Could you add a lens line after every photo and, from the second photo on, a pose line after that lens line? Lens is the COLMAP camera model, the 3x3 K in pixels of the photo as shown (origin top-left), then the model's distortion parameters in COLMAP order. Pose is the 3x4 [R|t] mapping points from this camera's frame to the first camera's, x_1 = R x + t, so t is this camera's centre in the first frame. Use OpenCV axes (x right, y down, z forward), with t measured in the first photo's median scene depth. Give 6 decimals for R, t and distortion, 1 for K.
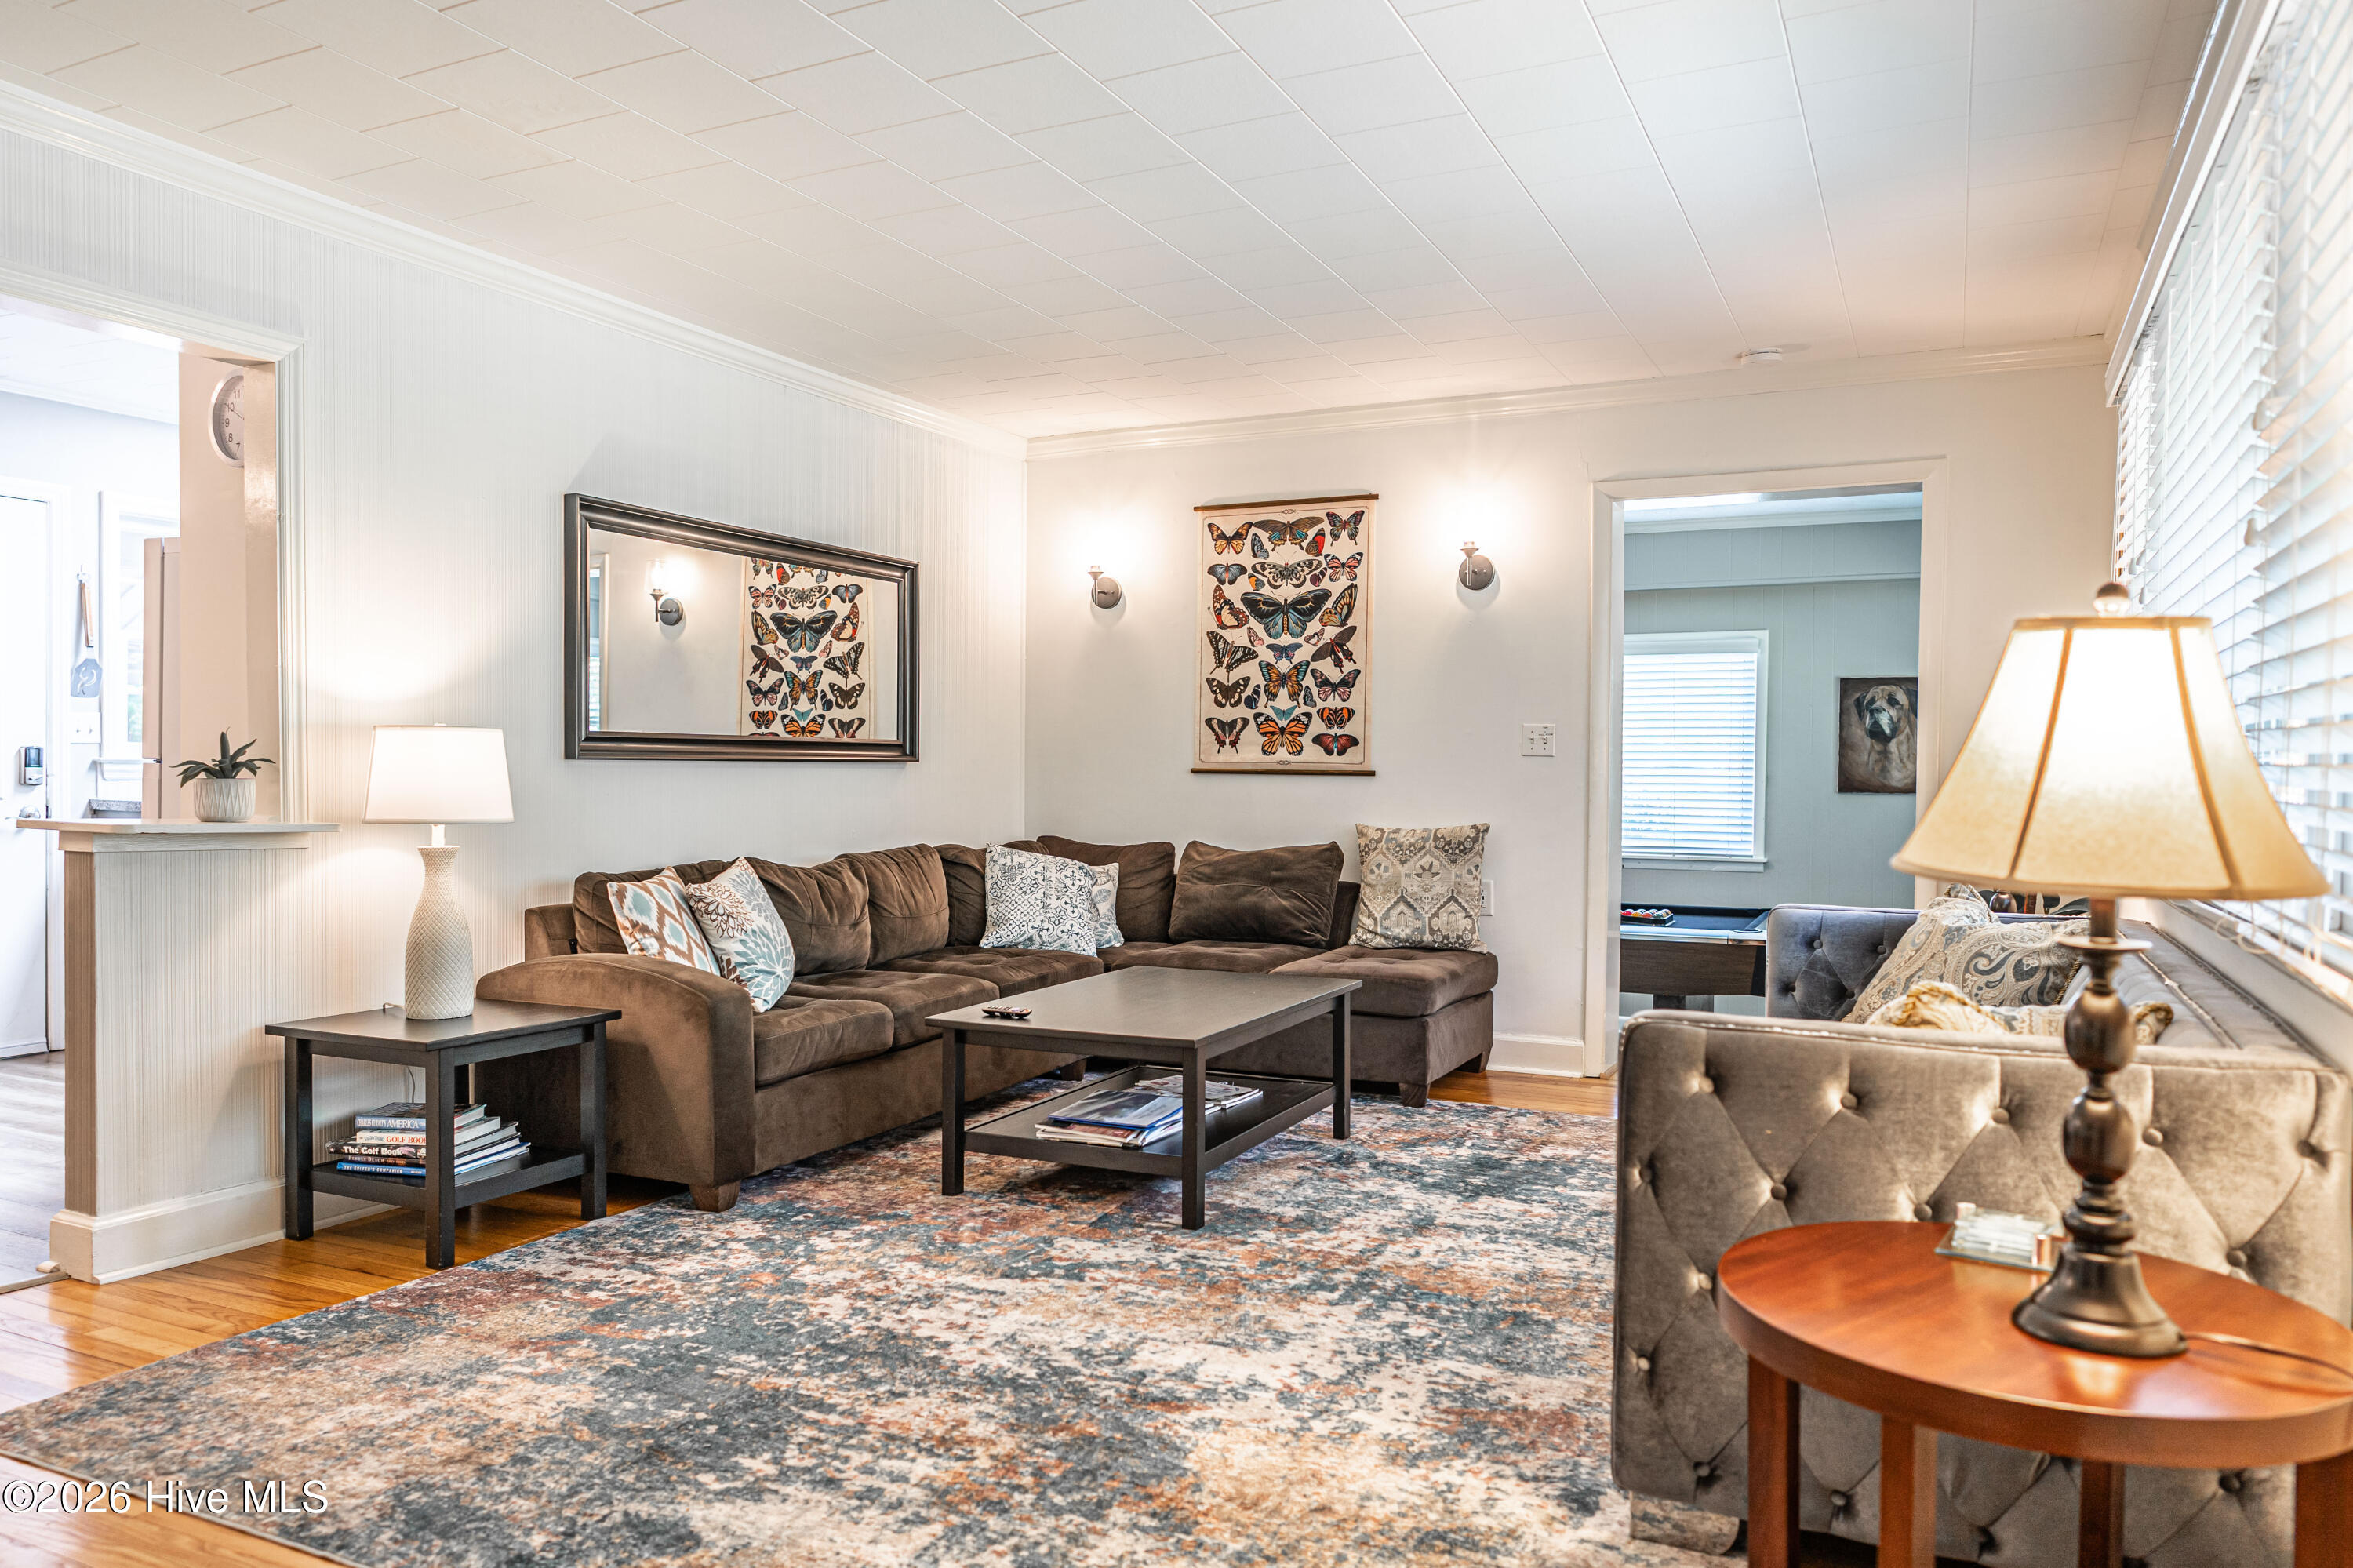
lens RADIAL K [[1598.6, 0, 1144.5], [0, 1598.6, 794.7], [0, 0, 1]] dist [-0.009114, 0.008605]
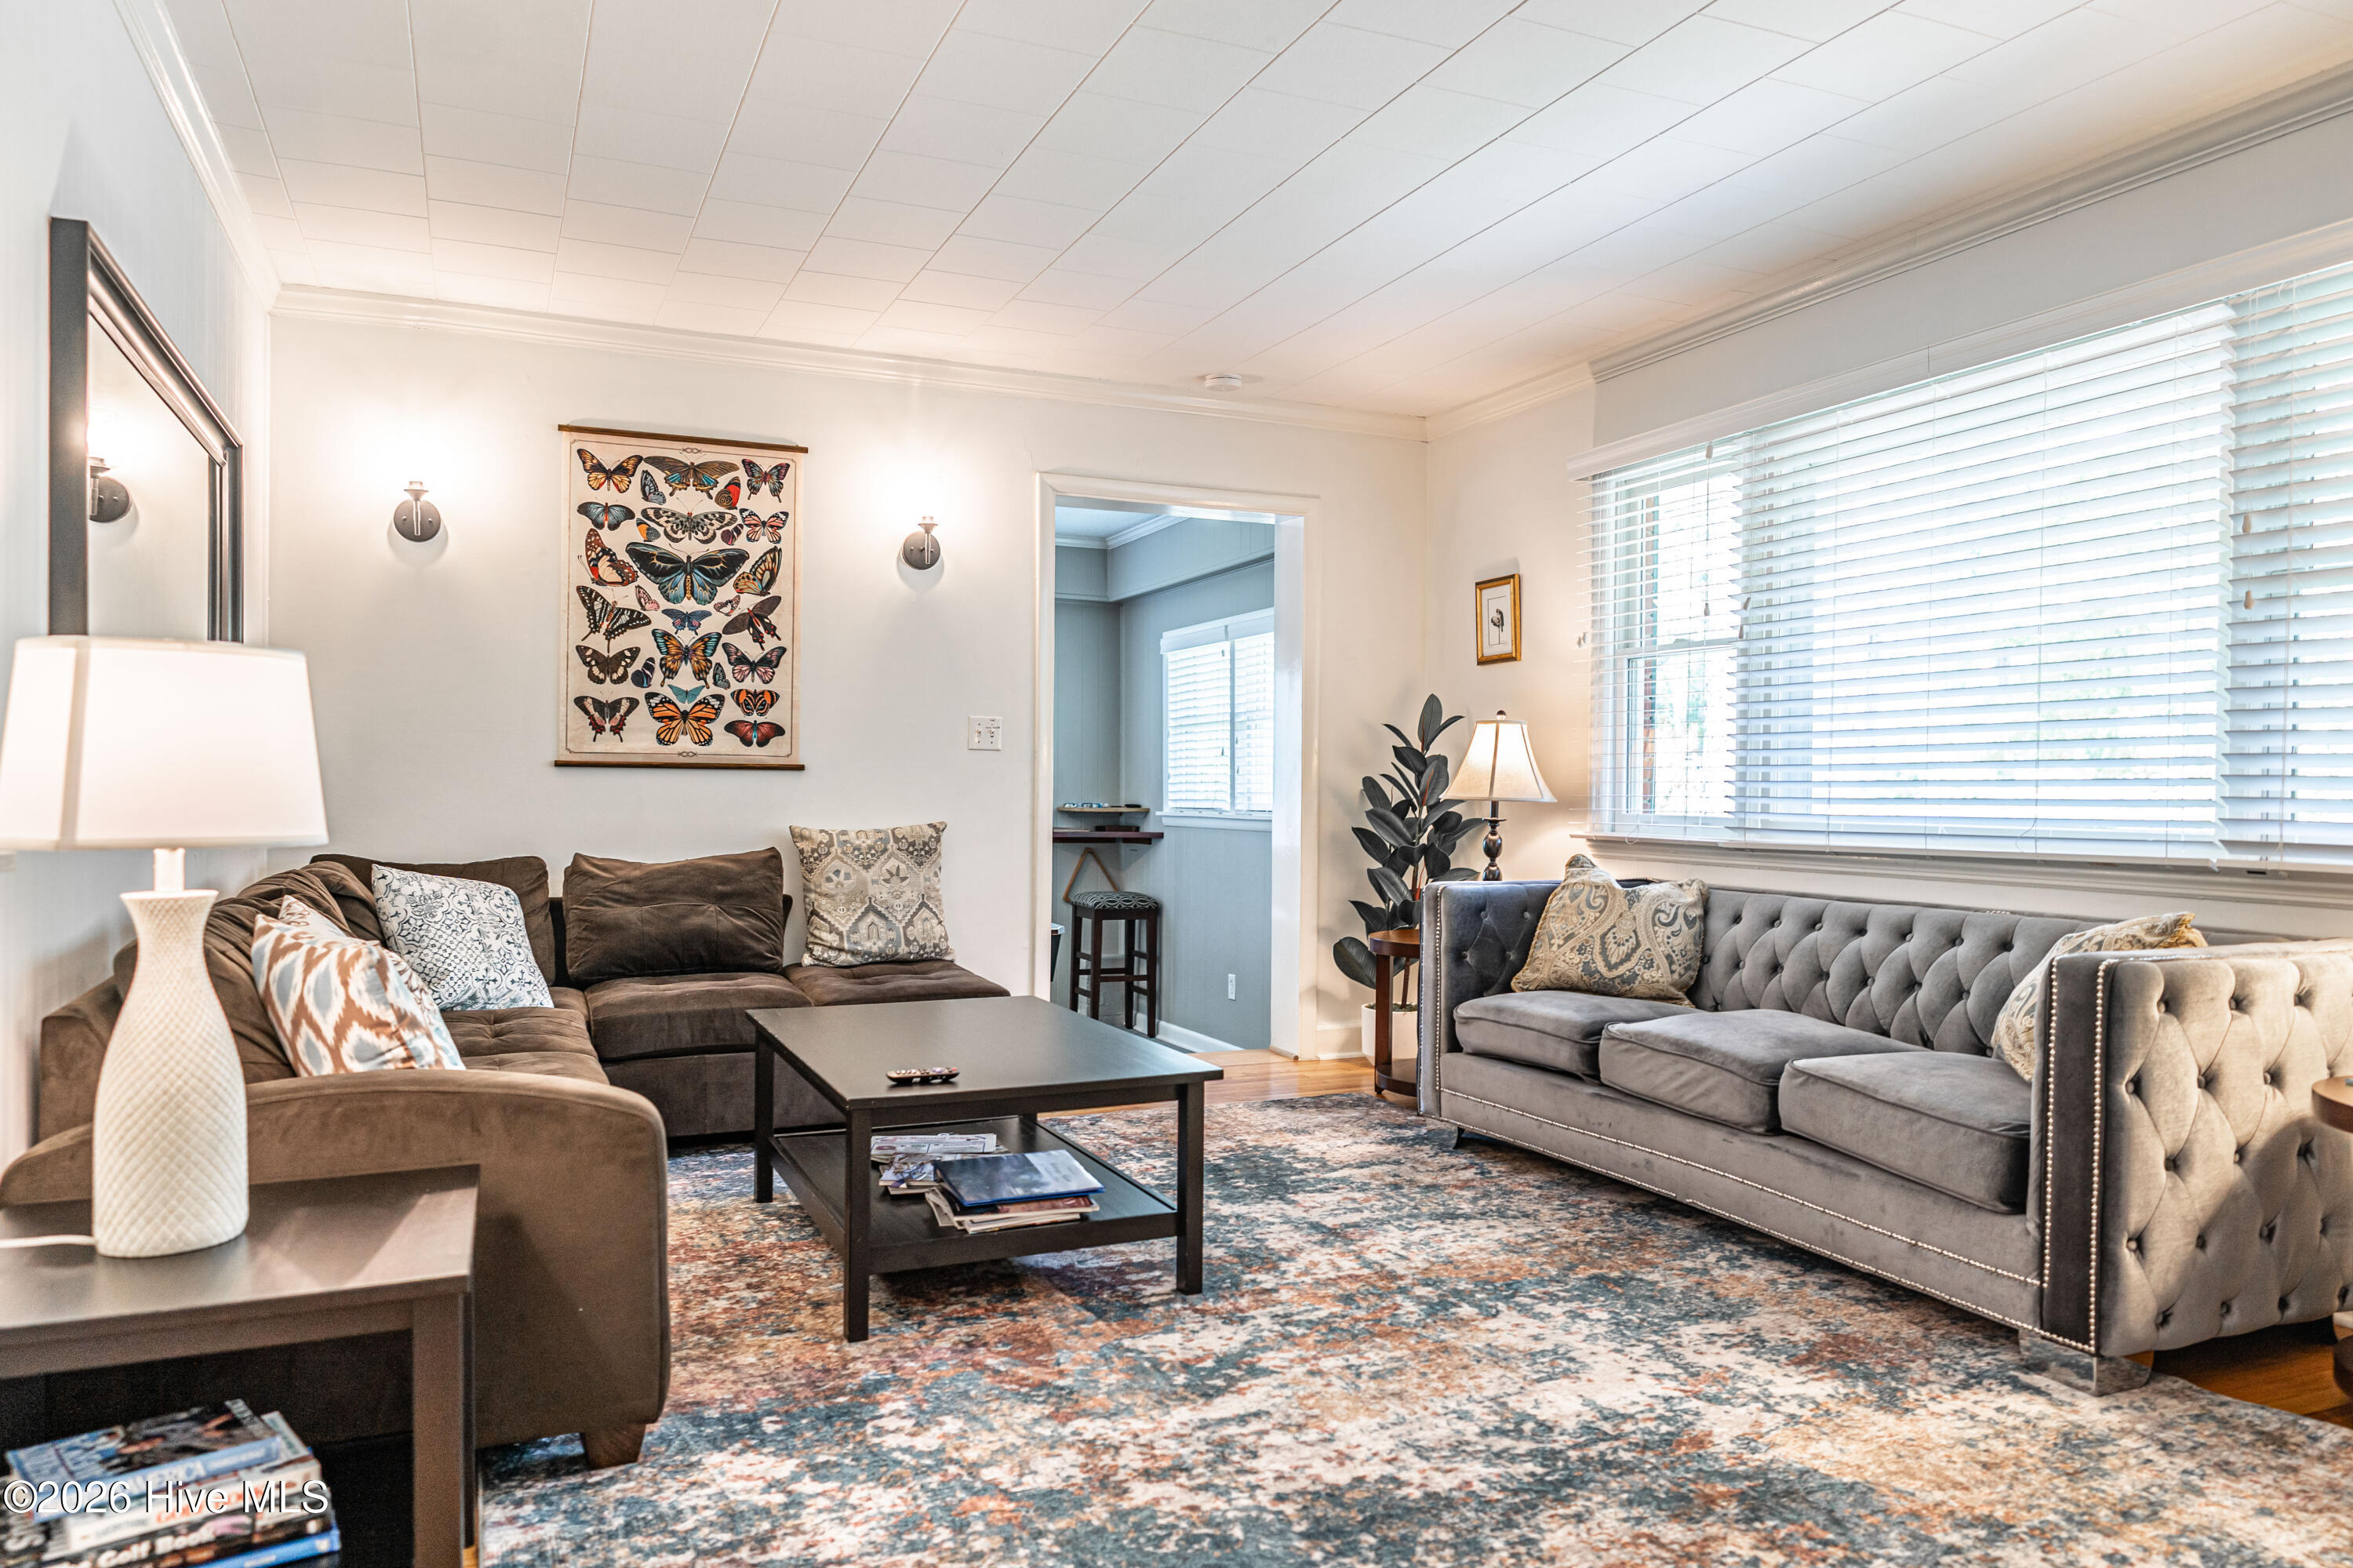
lens RADIAL K [[1598.6, 0, 1181.0], [0, 1598.6, 789.0], [0, 0, 1]] dist [-0.009114, 0.008605]
pose [[0.641122, -0.004085, 0.767428, -0.631248], [0.010536, 0.999938, -0.003480, 0.005724], [-0.767367, 0.010316, 0.641125, 0.458090]]
